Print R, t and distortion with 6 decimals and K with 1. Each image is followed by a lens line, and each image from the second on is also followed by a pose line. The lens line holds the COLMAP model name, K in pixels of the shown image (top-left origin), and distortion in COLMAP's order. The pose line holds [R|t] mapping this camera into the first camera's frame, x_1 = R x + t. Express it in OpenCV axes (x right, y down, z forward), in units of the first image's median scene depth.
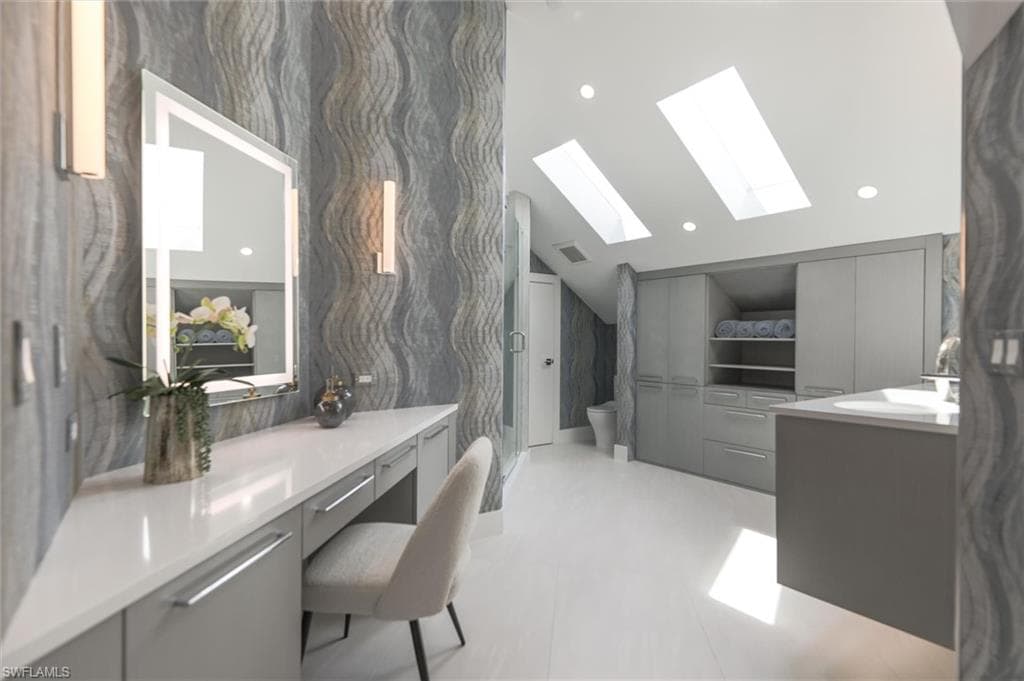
lens RADIAL K [[438.0, 0, 512.8], [0, 438.0, 339.7], [0, 0, 1]] dist [0.001413, -0.000090]
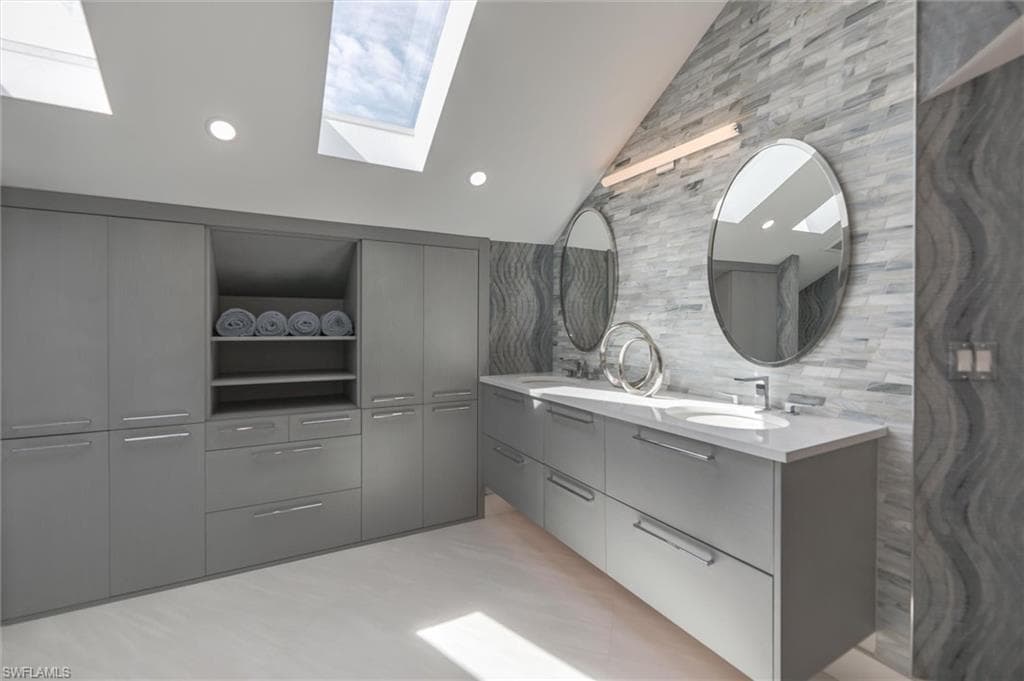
lens RADIAL K [[438.0, 0, 515.7], [0, 438.0, 331.6], [0, 0, 1]] dist [0.001413, -0.000090]
pose [[0.162774, -0.014830, 0.986552, -0.223024], [0.003954, 0.999889, 0.014378, -0.067466], [-0.986655, 0.001560, 0.162815, 1.866075]]
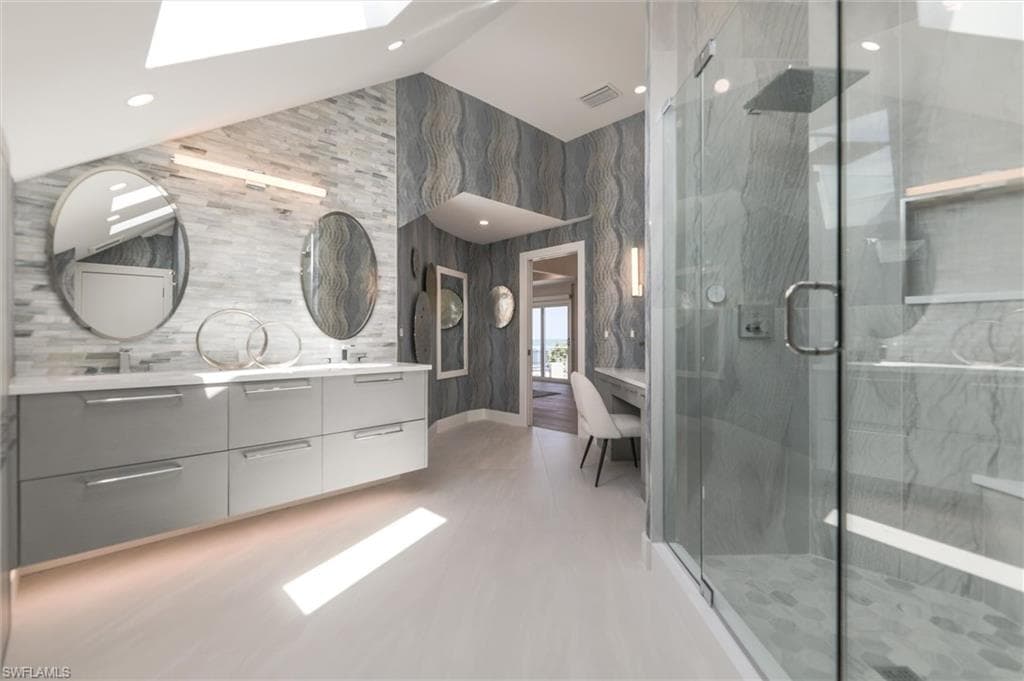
lens RADIAL K [[438.0, 0, 510.9], [0, 438.0, 340.9], [0, 0, 1]] dist [0.001413, -0.000090]
pose [[-0.995070, -0.002244, -0.099153, 0.630888], [-0.003928, 0.999851, 0.016788, 0.034661], [0.099101, 0.017095, -0.994931, 3.944373]]
